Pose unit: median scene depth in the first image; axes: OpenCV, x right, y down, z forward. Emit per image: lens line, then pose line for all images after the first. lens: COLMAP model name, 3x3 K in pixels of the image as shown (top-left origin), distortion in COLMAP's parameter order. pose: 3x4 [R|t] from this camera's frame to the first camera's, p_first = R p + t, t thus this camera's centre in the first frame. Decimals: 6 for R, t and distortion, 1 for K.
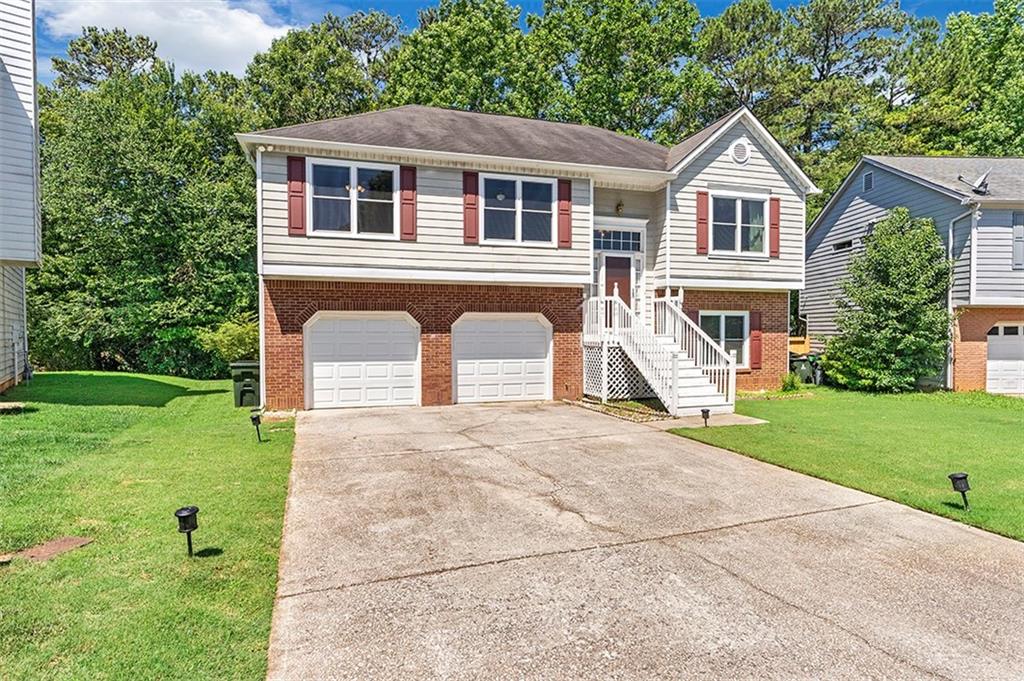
lens RADIAL K [[557.8, 0, 512.0], [0, 557.8, 340.5], [0, 0, 1]] dist [0.000843, 0.000485]
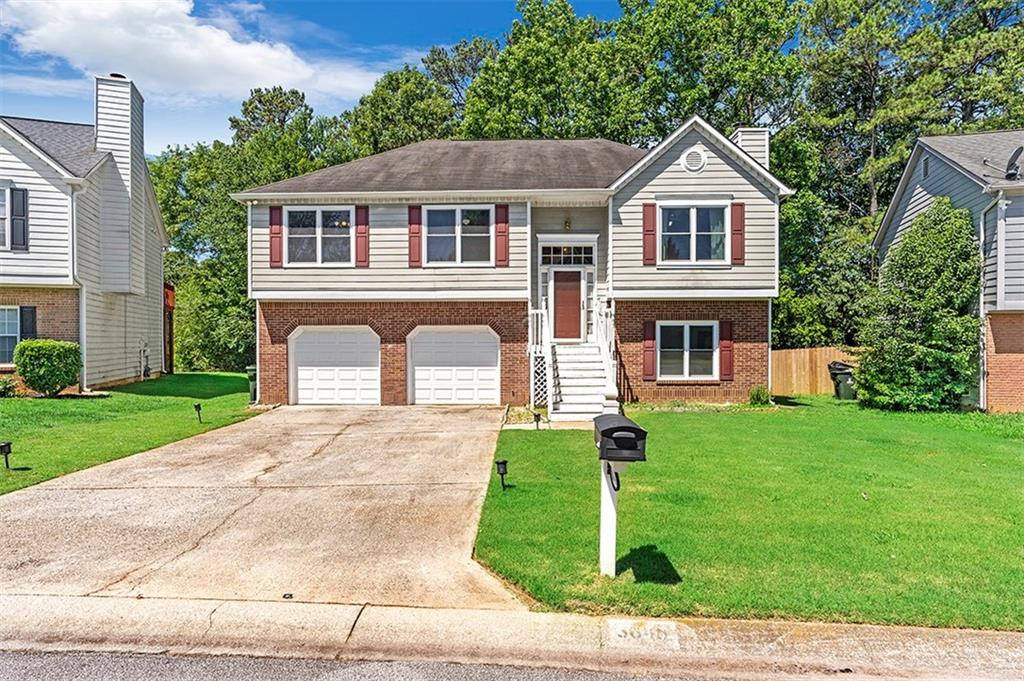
lens RADIAL K [[591.3, 0, 512.0], [0, 591.3, 340.5], [0, 0, 1]] dist [0.000139, 0.000617]
pose [[0.948709, -0.000105, -0.316152, 0.469084], [-0.003671, 0.999929, -0.011348, -0.006119], [0.316131, 0.011927, 0.948641, -0.096496]]
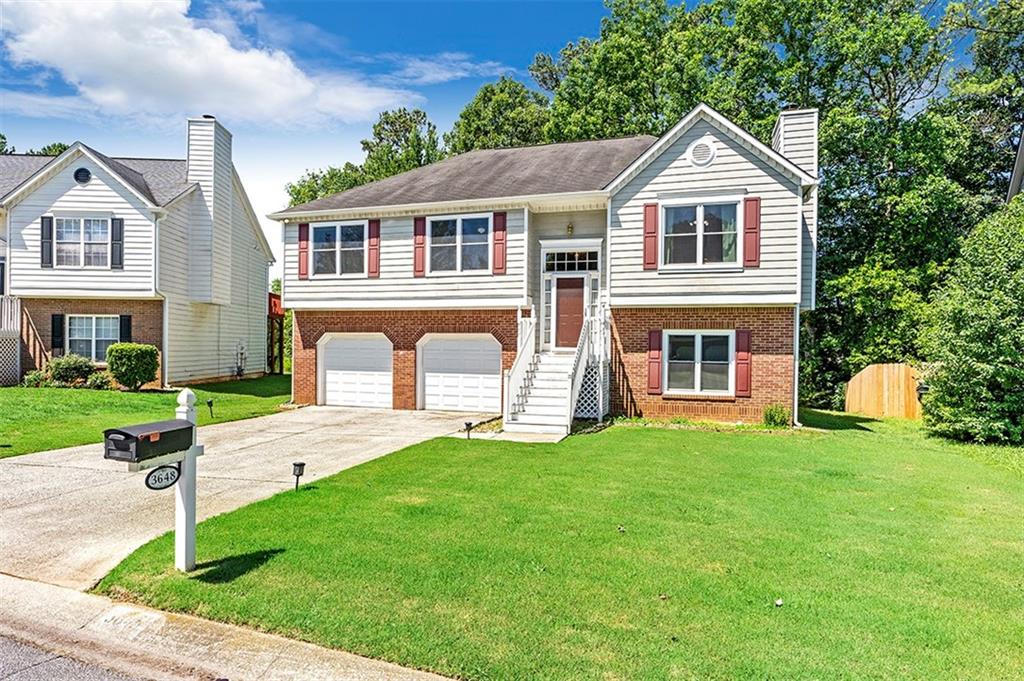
lens RADIAL K [[602.7, 0, 513.4], [0, 602.7, 345.9], [0, 0, 1]] dist [0.000948, 0.000529]
pose [[0.826687, 0.009964, -0.562574, 0.764072], [-0.019460, 0.999751, -0.010888, -0.012298], [0.562326, 0.019948, 0.826675, 0.038323]]
